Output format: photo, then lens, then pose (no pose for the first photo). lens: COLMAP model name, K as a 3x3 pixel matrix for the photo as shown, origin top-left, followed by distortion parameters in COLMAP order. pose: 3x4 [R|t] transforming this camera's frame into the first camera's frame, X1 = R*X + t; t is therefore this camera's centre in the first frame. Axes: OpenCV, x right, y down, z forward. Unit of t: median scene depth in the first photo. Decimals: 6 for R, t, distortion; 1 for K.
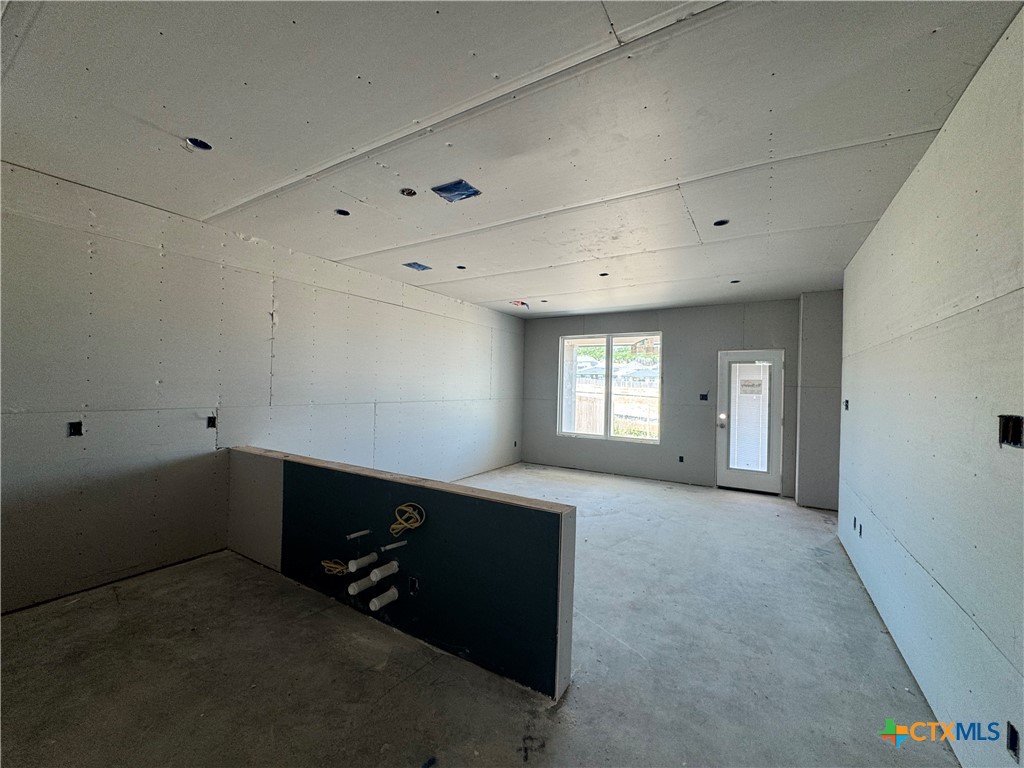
lens RADIAL K [[409.6, 0, 512.1], [0, 409.6, 387.6], [0, 0, 1]] dist [-0.002683, 0.000022]
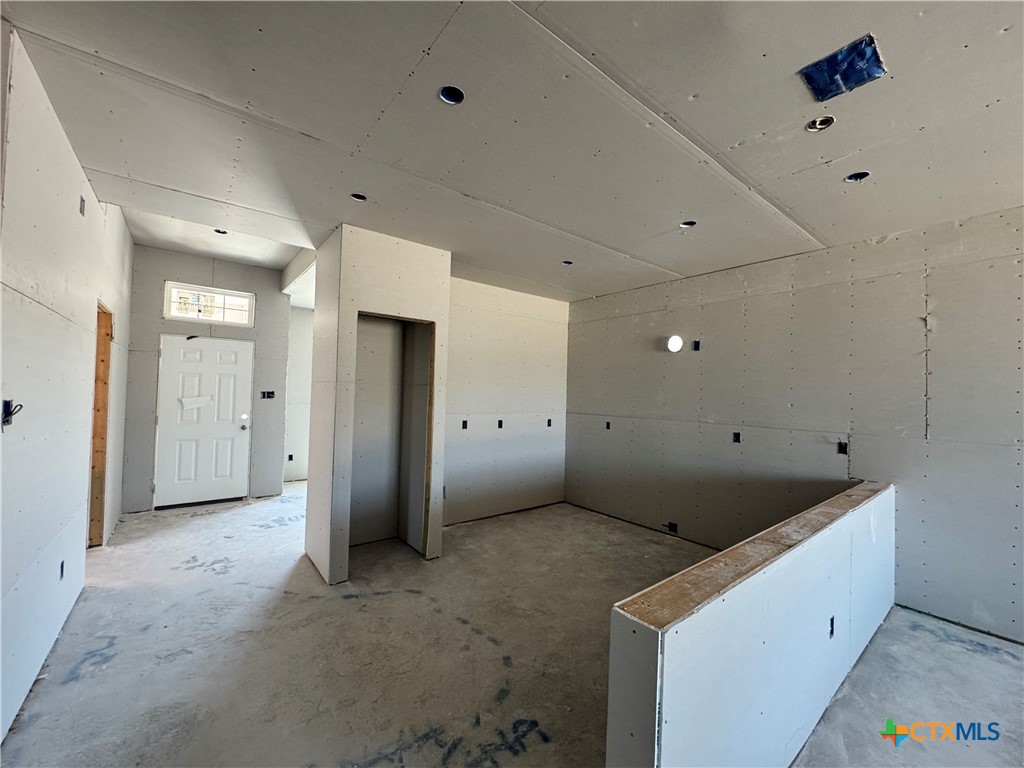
lens RADIAL K [[409.6, 0, 506.7], [0, 409.6, 379.2], [0, 0, 1]] dist [-0.002683, 0.000022]
pose [[-0.327186, -0.074001, -0.942058, 0.430842], [-0.051784, 0.996835, -0.060319, 0.022492], [0.943540, 0.029048, -0.329982, 0.579917]]
